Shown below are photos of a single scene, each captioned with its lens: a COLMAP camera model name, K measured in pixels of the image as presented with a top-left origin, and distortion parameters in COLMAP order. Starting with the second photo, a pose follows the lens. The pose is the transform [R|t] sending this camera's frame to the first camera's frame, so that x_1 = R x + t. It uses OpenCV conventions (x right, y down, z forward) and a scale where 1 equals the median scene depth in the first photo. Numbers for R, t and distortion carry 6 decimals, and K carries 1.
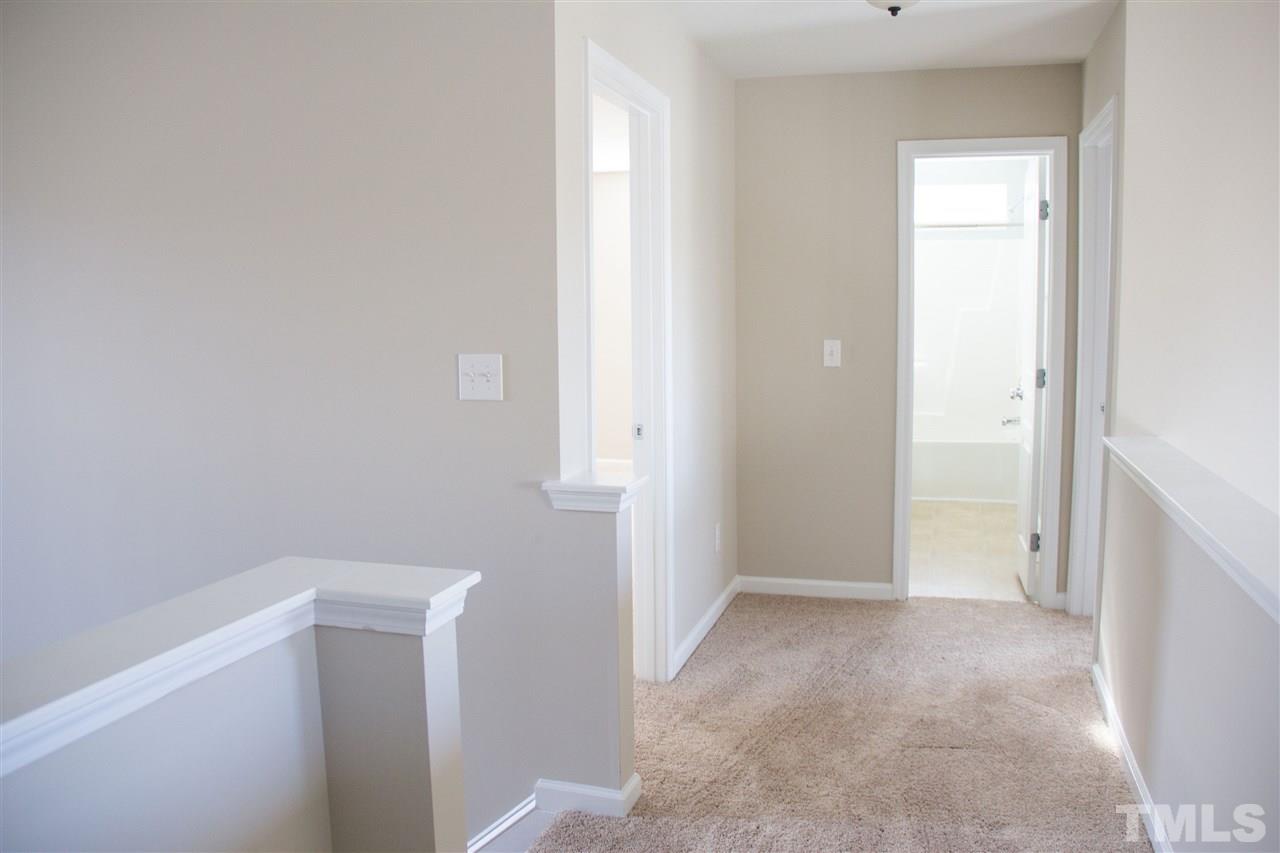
lens RADIAL K [[1049.7, 0, 644.7], [0, 1049.7, 431.2], [0, 0, 1]] dist [-0.134777, 0.029196]
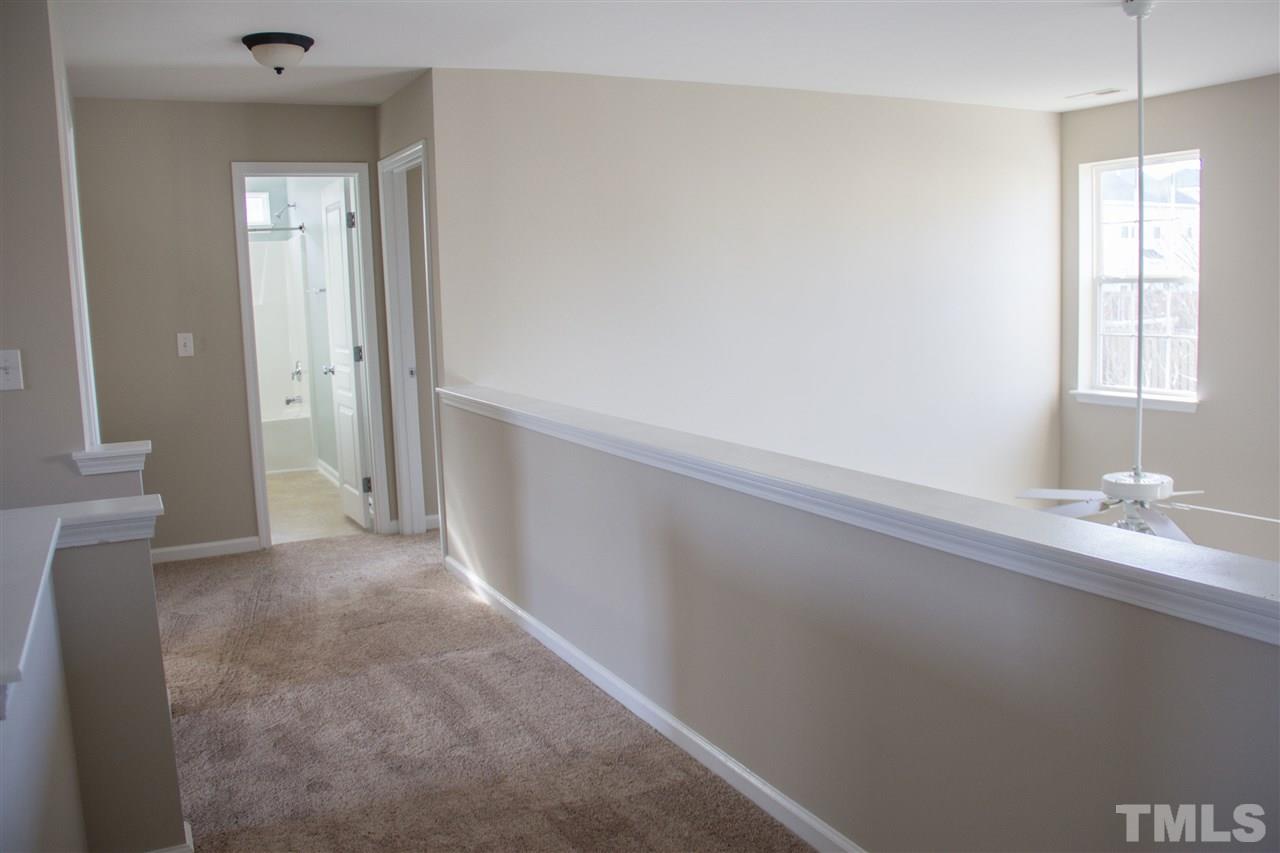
lens RADIAL K [[1049.7, 0, 634.9], [0, 1049.7, 421.4], [0, 0, 1]] dist [-0.134777, 0.029196]
pose [[0.732565, -0.097679, 0.673652, -0.267408], [0.101986, 0.994230, 0.033257, 0.026380], [-0.673013, 0.044340, 0.738300, -0.187494]]
